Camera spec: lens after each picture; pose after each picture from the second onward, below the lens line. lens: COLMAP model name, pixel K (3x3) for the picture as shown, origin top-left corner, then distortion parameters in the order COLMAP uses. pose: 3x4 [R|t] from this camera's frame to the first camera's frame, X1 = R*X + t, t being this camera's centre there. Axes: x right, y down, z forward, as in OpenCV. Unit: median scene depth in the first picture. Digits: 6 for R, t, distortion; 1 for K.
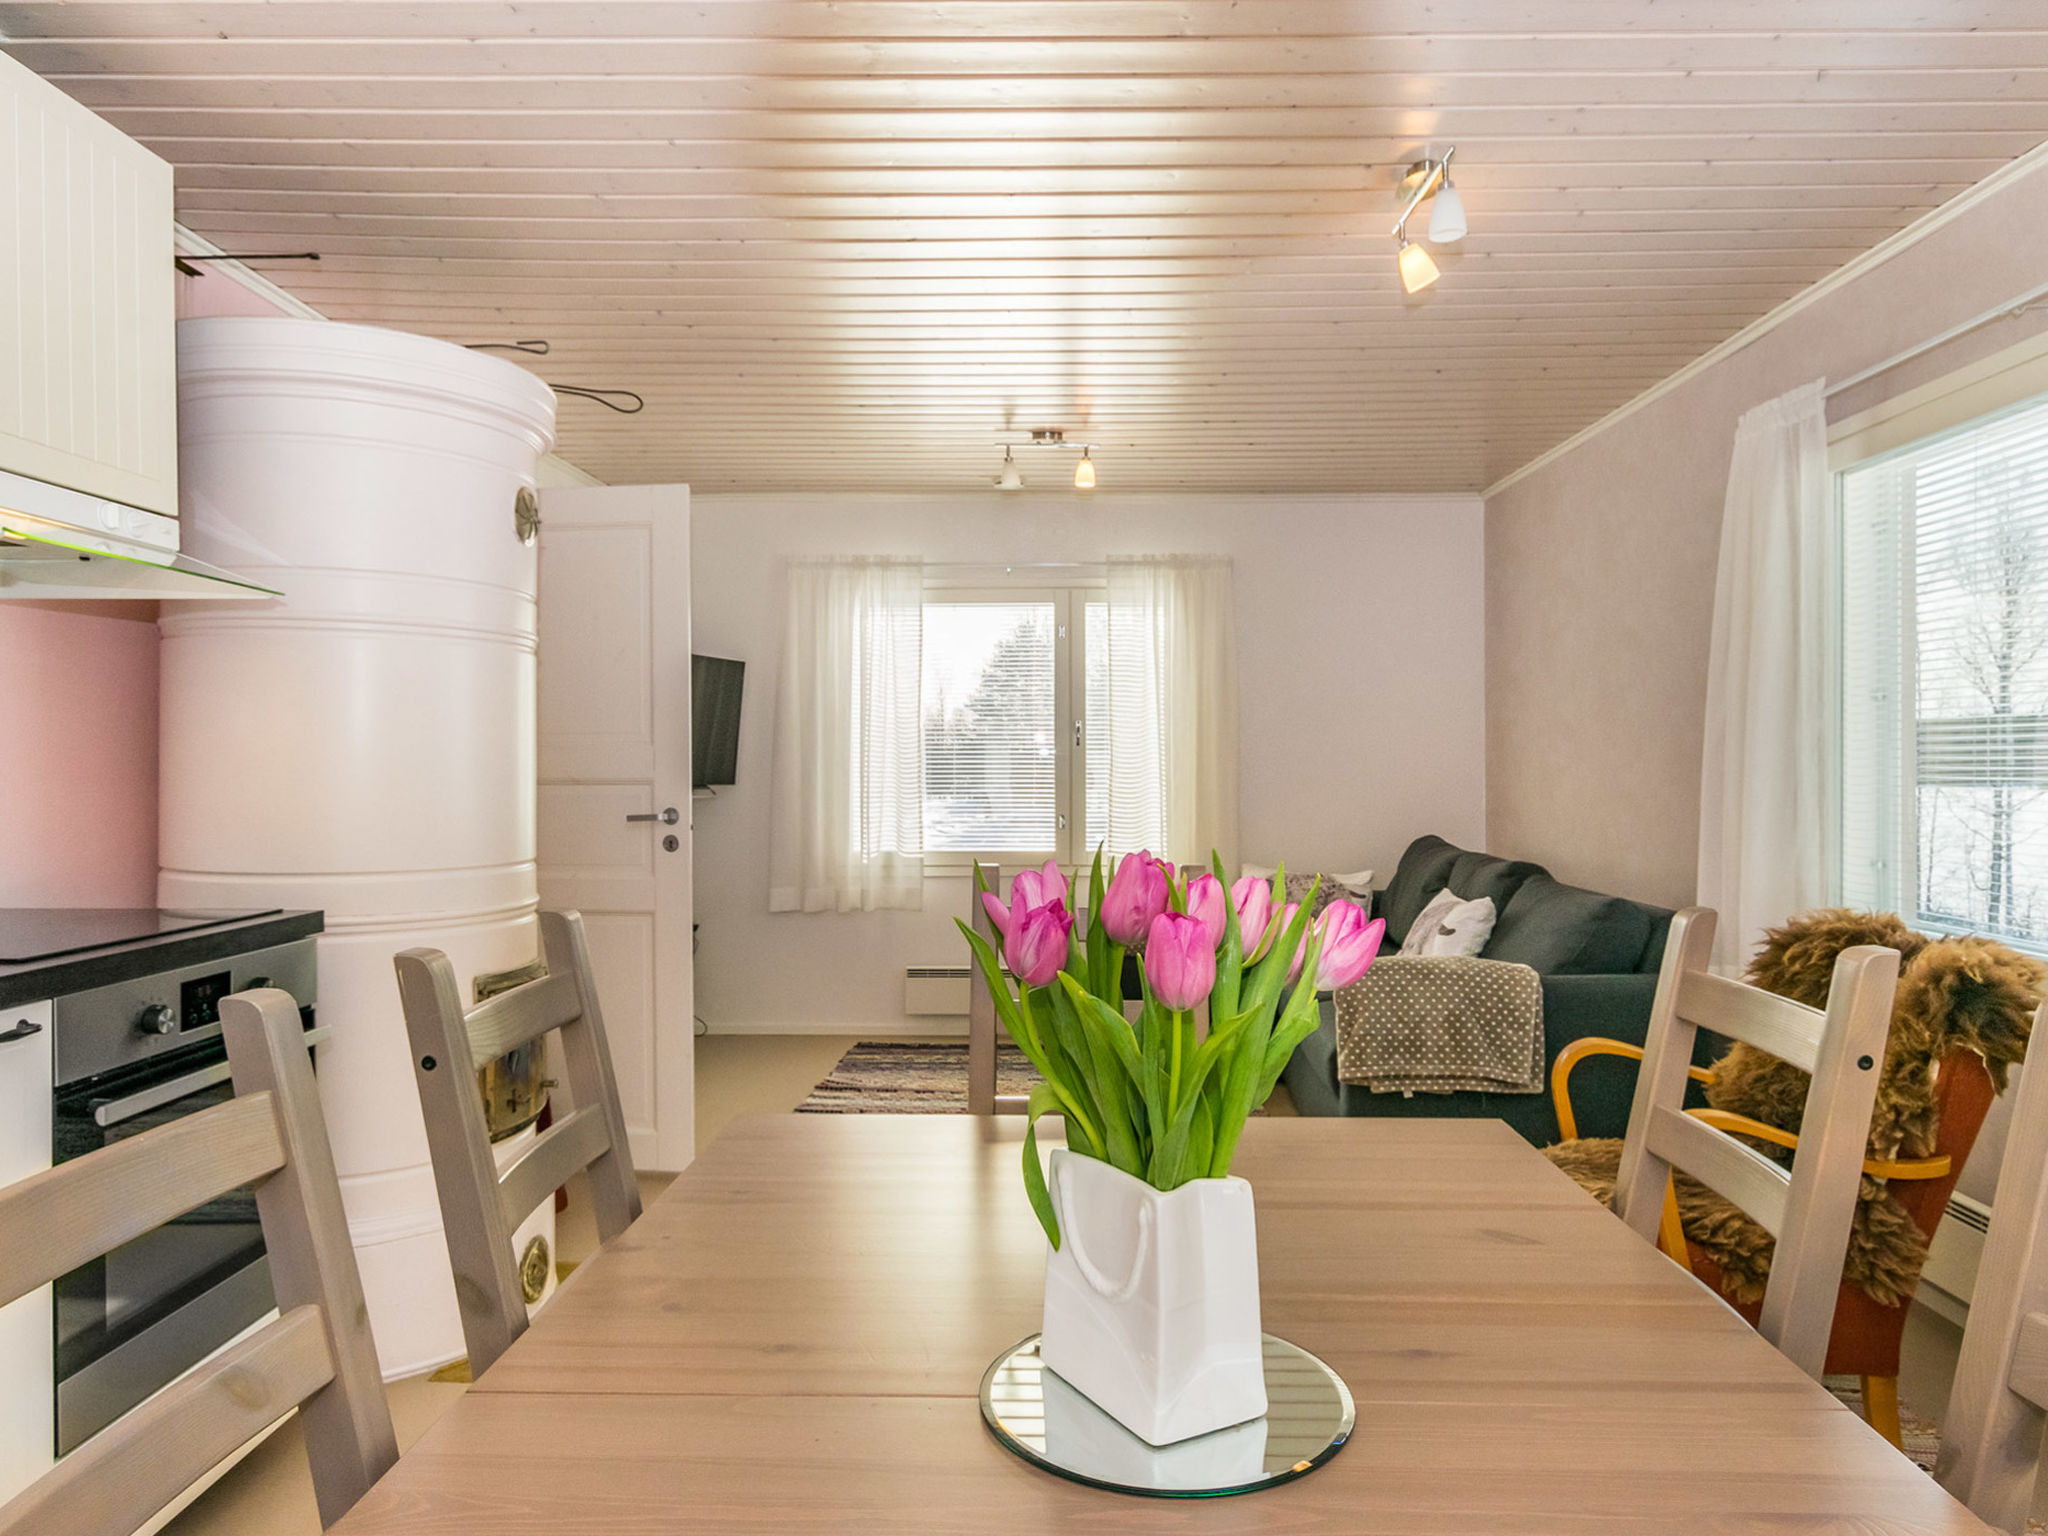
lens RADIAL K [[1297.6, 0, 1024.0], [0, 1297.6, 768.0], [0, 0, 1]] dist [-0.004550, -0.000168]
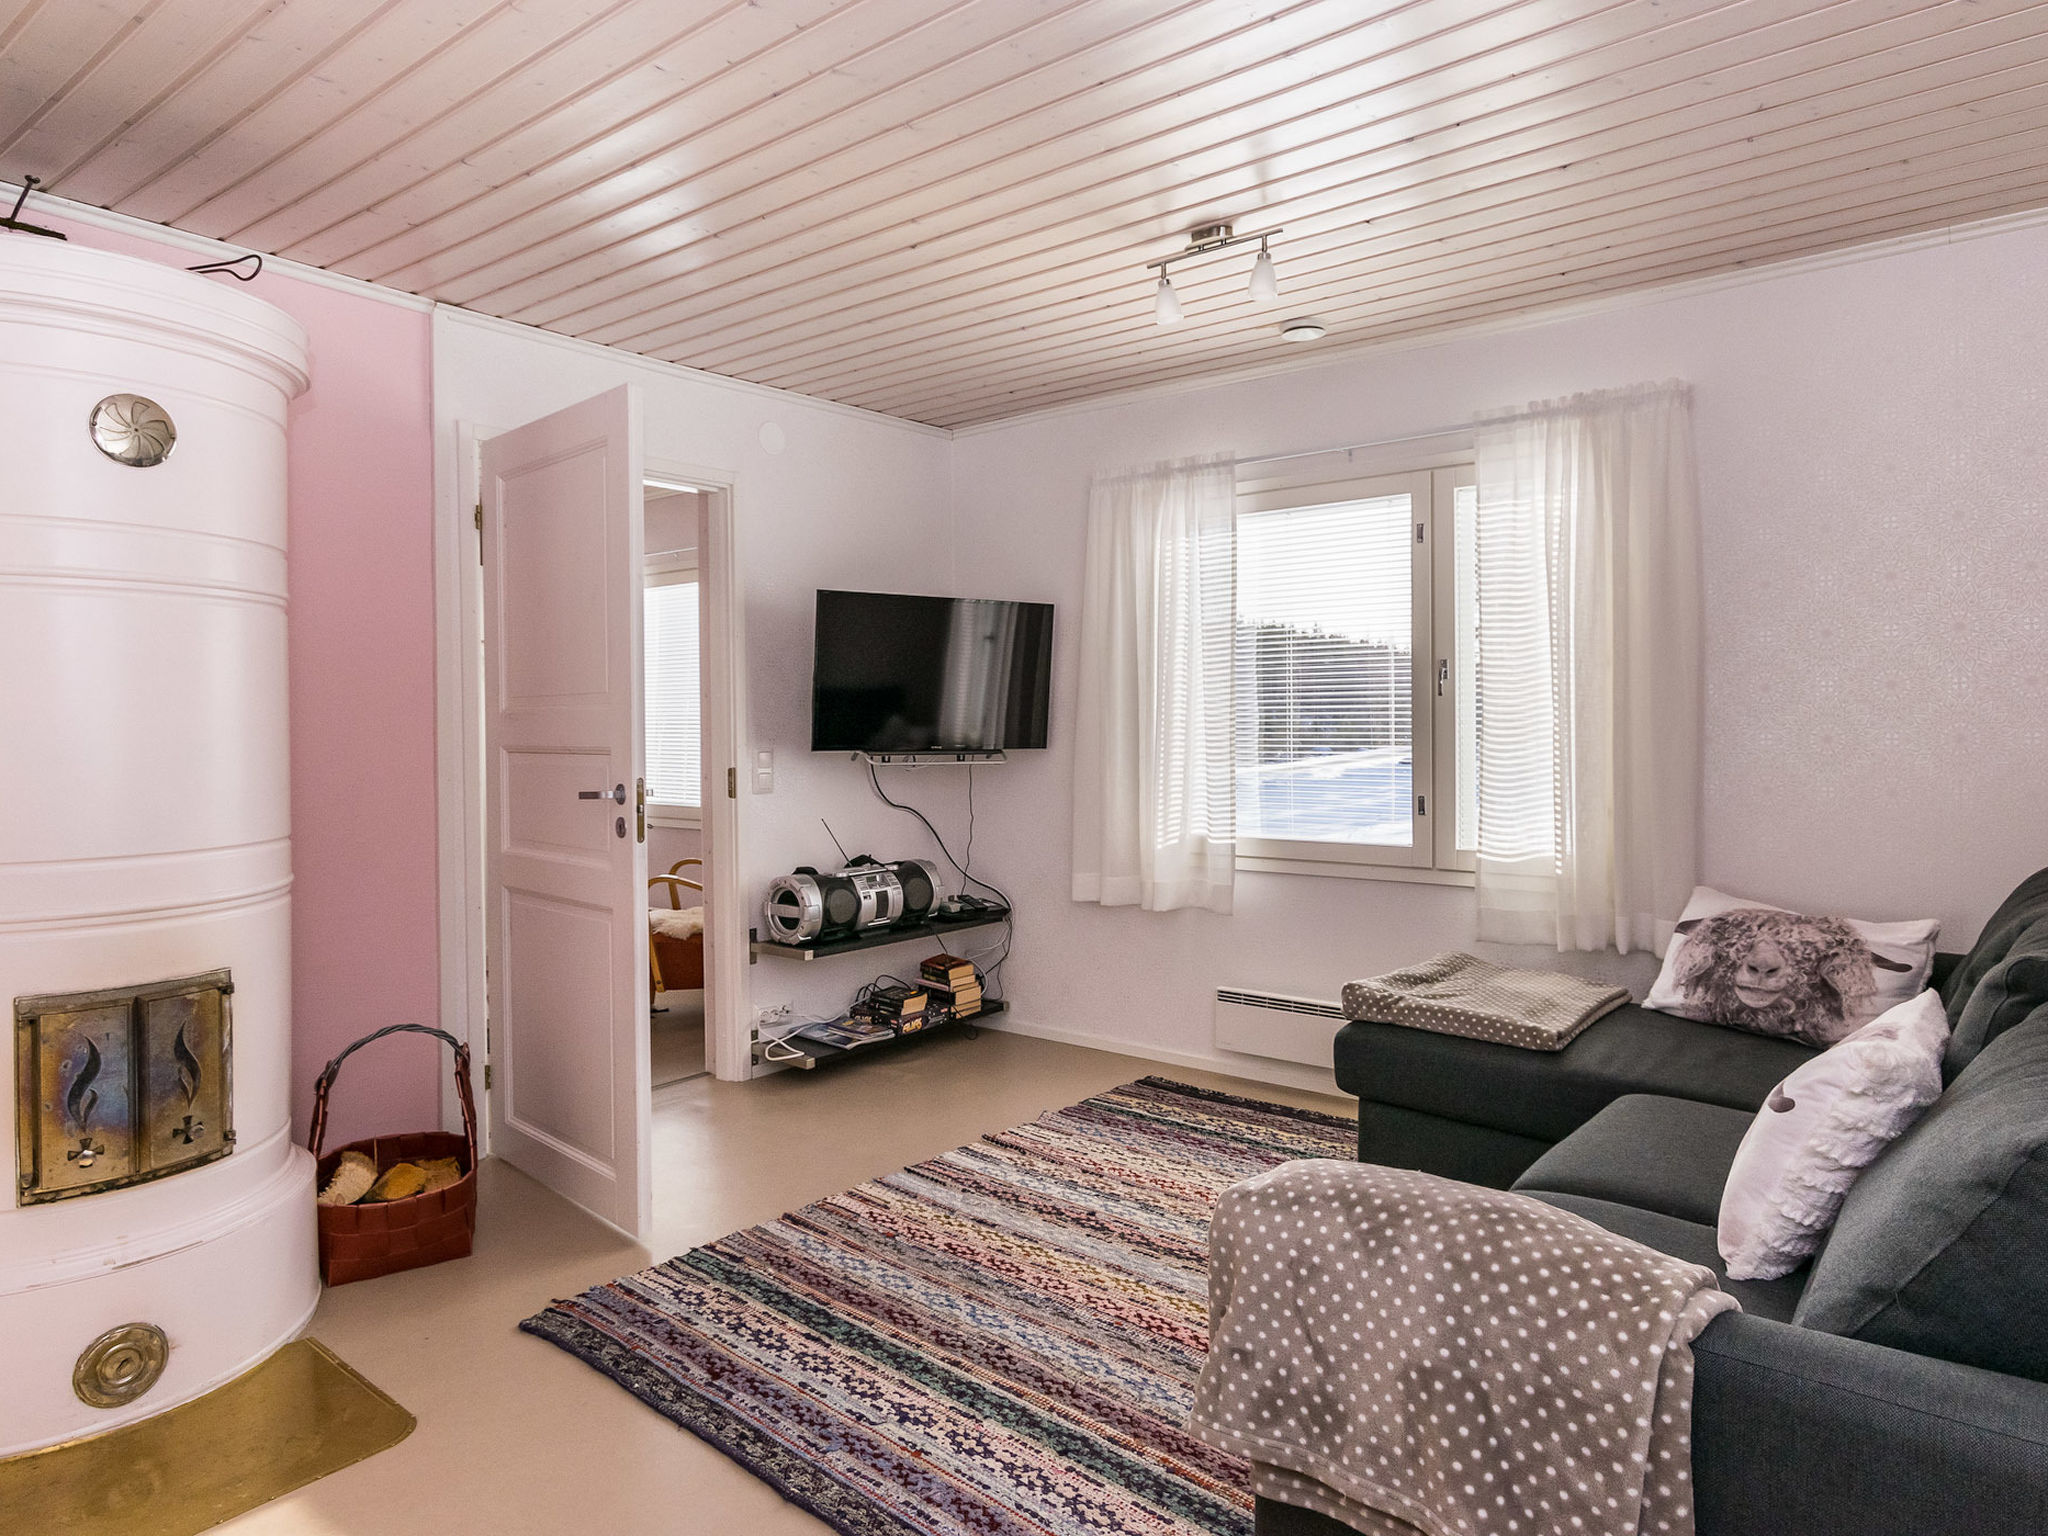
lens RADIAL K [[1226.2, 0, 1028.5], [0, 1226.2, 728.8], [0, 0, 1]] dist [0.003401, 0.000759]
pose [[0.803959, -0.001053, -0.594684, 0.255606], [0.004604, 0.999979, 0.004454, -0.004066], [0.594667, -0.006319, 0.803947, 0.349969]]
